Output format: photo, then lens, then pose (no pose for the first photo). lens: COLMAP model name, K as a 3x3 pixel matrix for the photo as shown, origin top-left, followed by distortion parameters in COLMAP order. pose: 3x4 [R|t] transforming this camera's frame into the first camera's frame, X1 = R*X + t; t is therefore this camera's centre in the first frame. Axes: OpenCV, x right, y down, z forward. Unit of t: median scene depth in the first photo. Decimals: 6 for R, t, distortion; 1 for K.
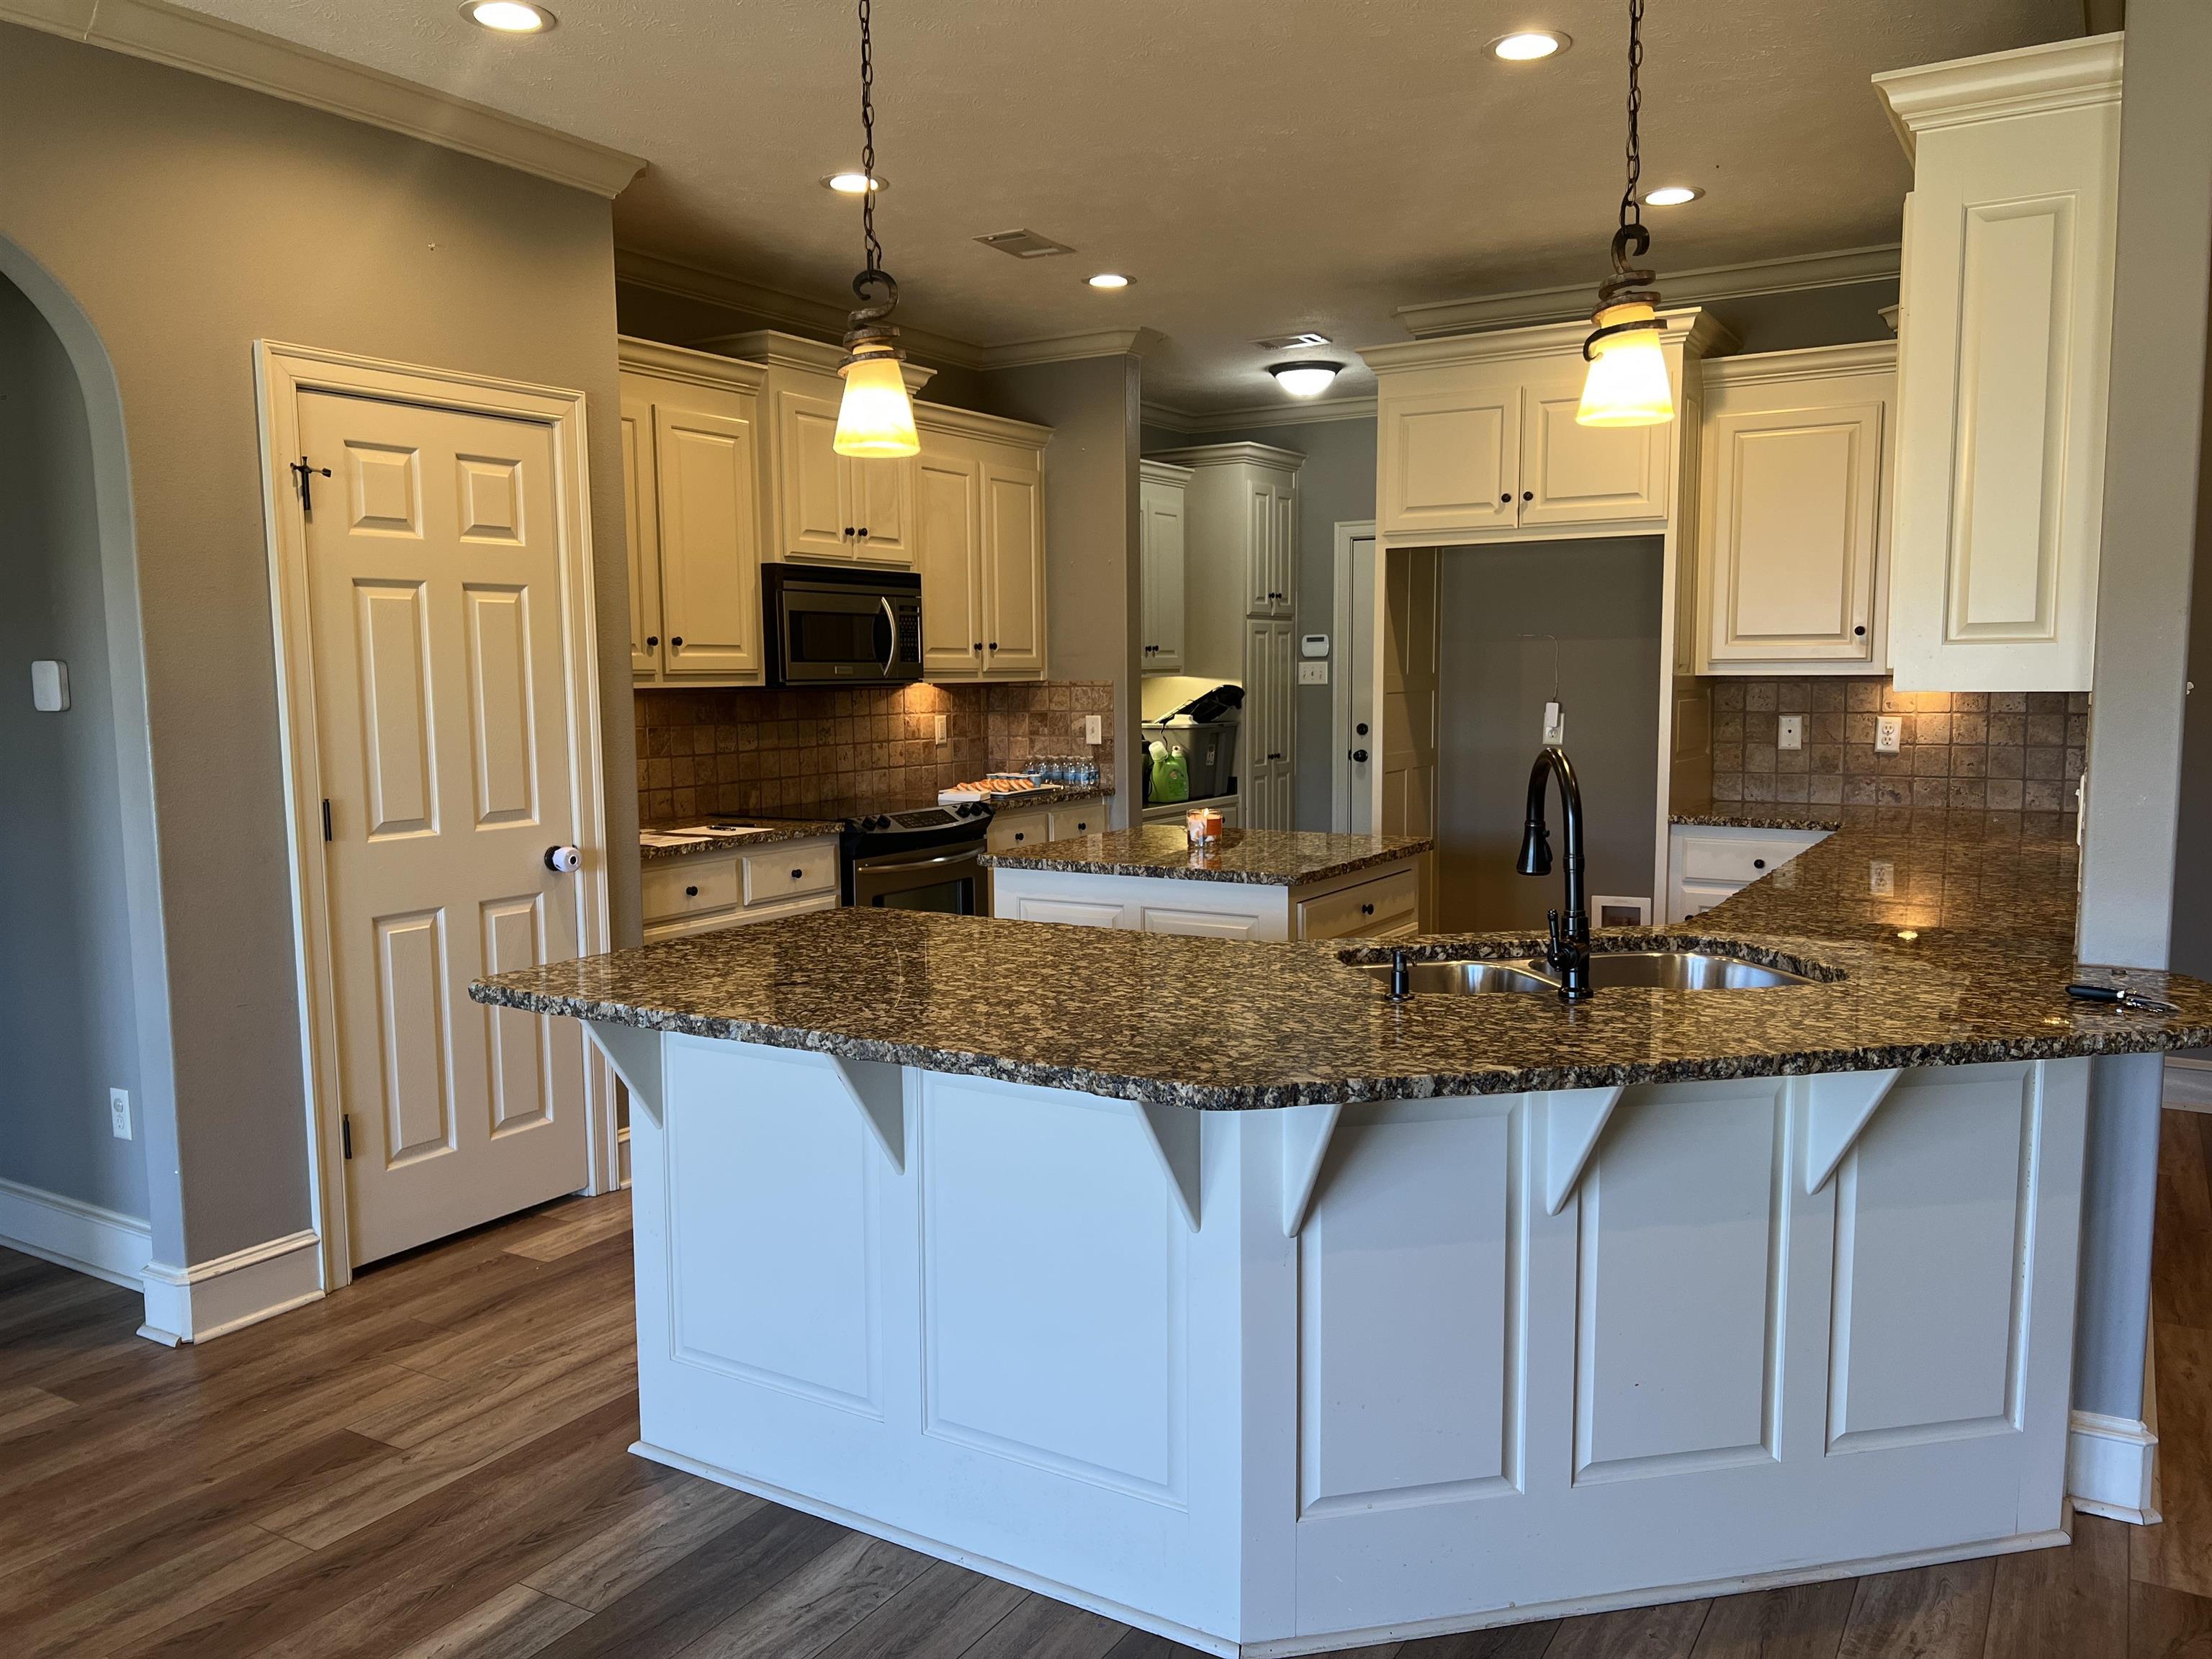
lens RADIAL K [[1661.2, 0, 1113.9], [0, 1661.2, 843.1], [0, 0, 1]] dist [0.054695, -0.066162]
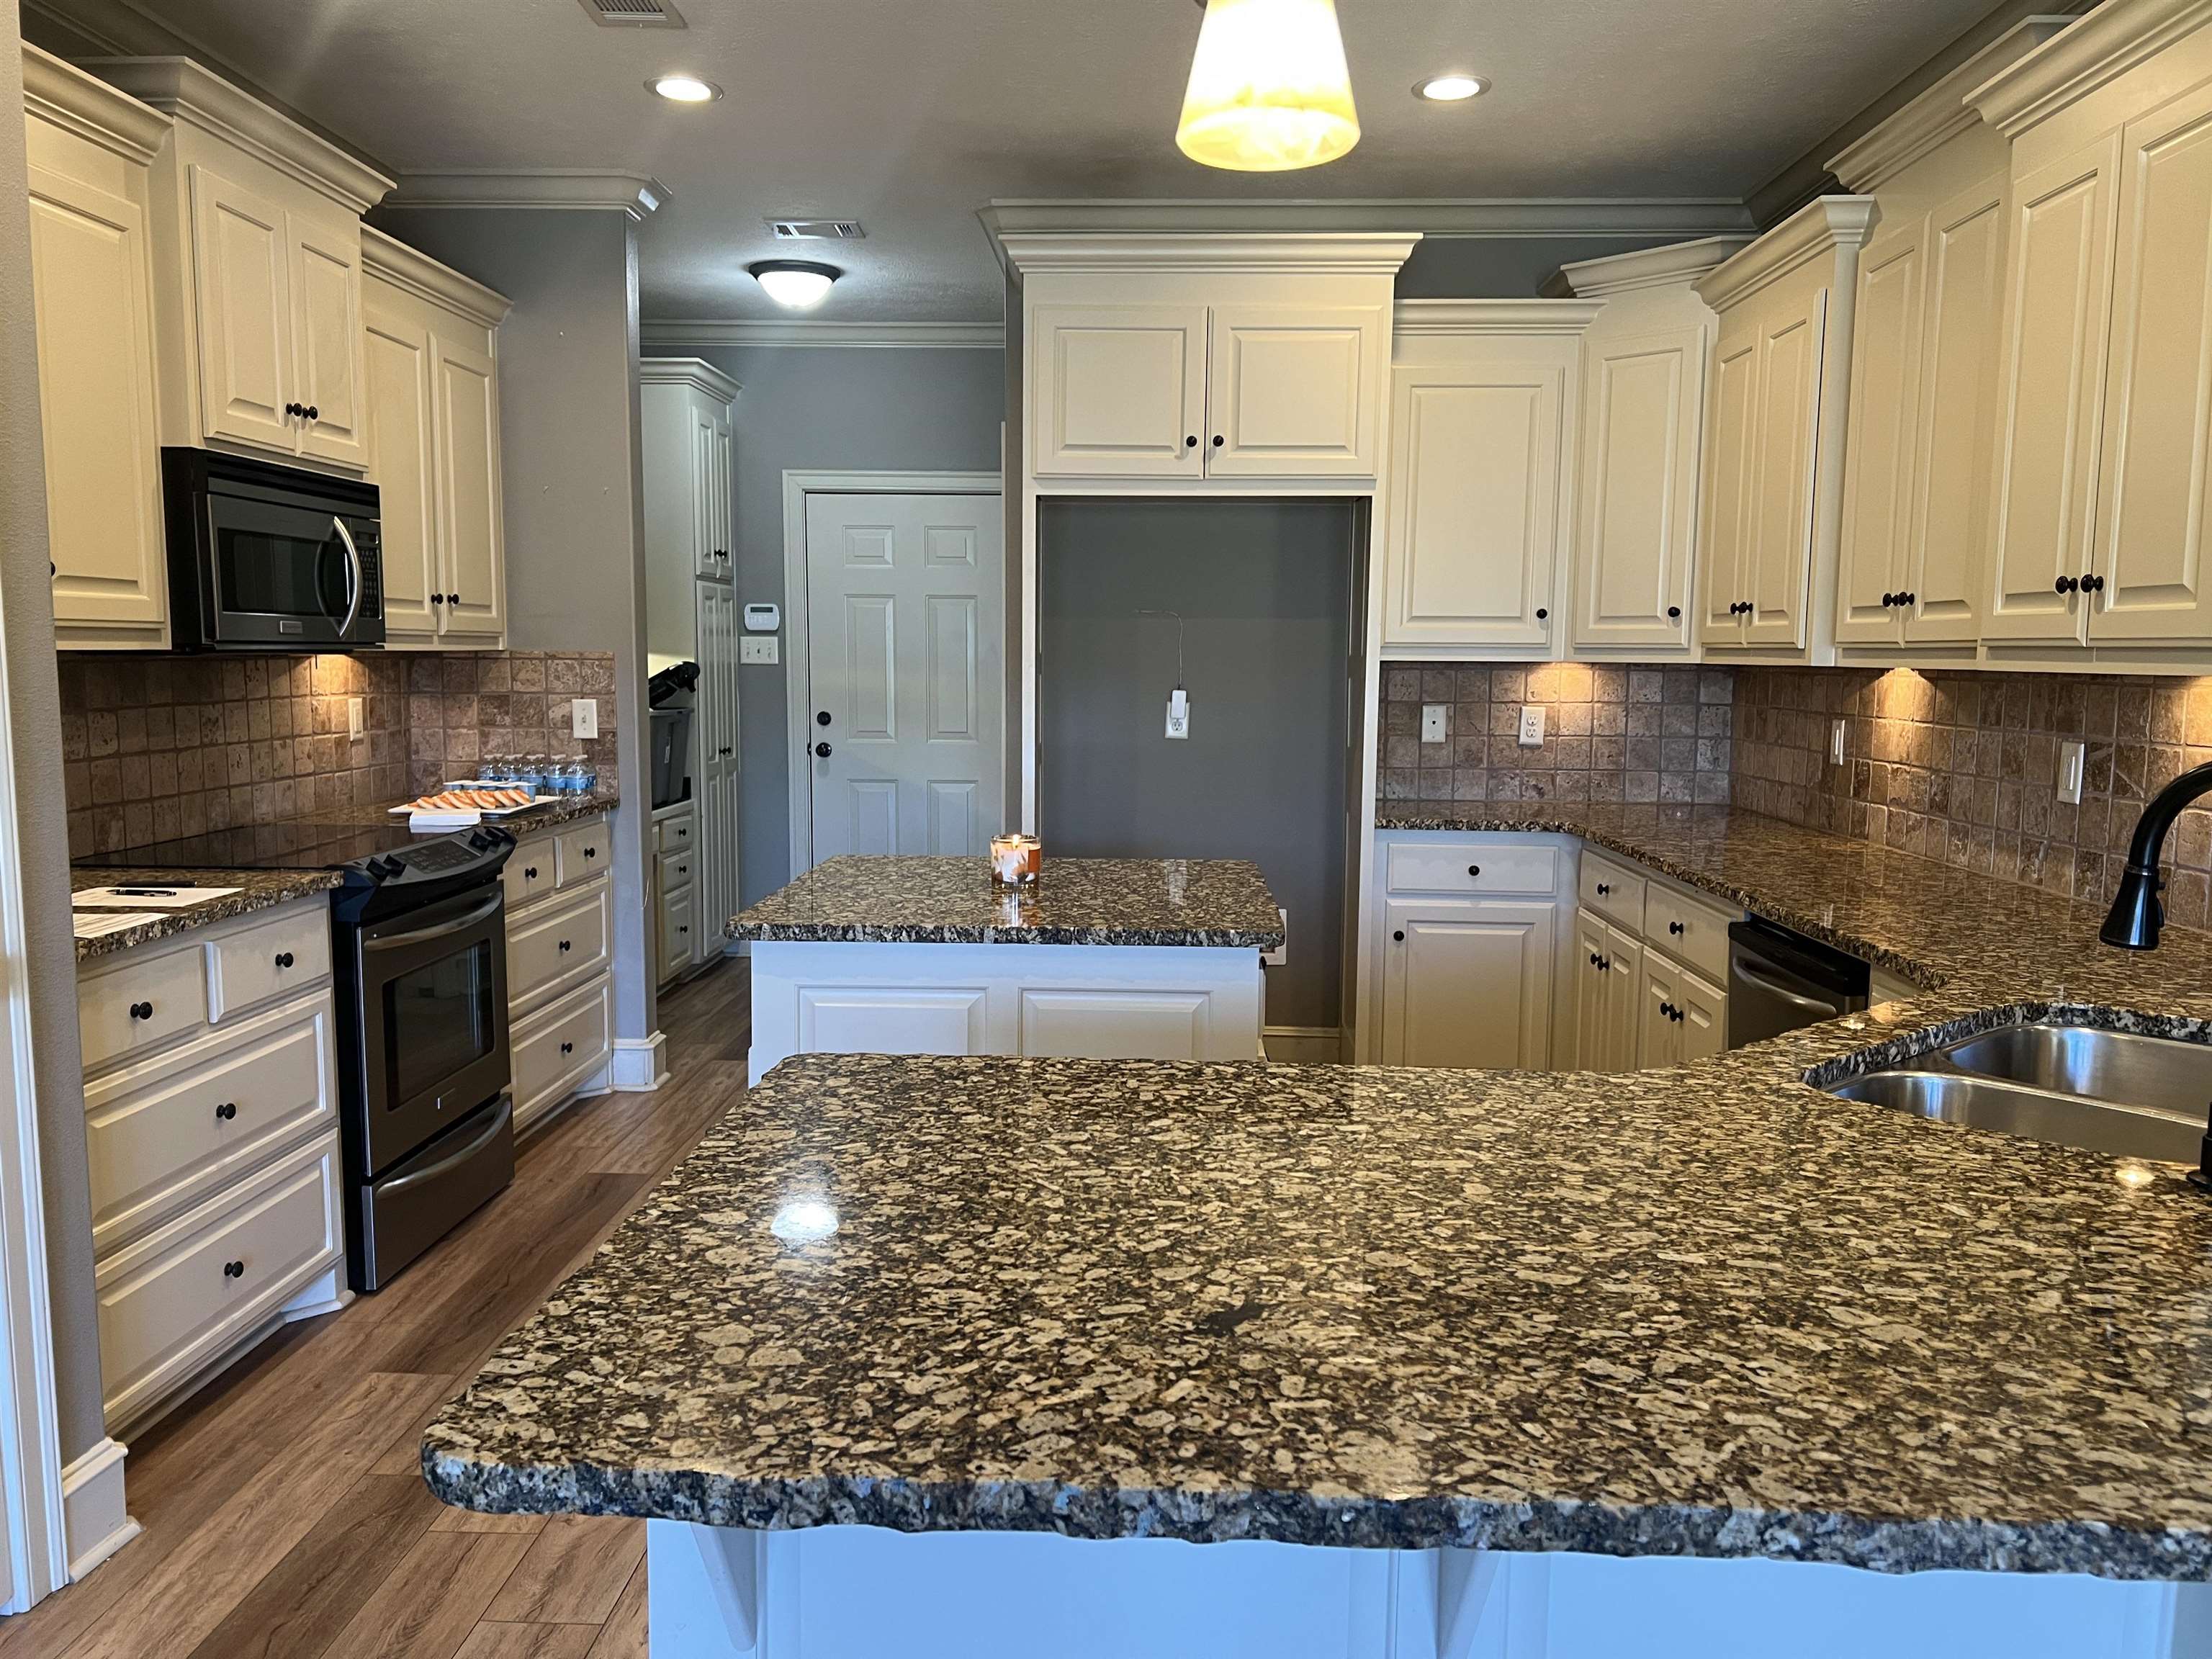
lens RADIAL K [[1661.2, 0, 1106.3], [0, 1661.2, 828.7], [0, 0, 1]] dist [0.054695, -0.066162]
pose [[0.874054, -0.033022, 0.484706, -0.198590], [0.032845, 0.999421, 0.008859, -0.022121], [-0.484718, 0.008177, 0.874632, 0.284825]]
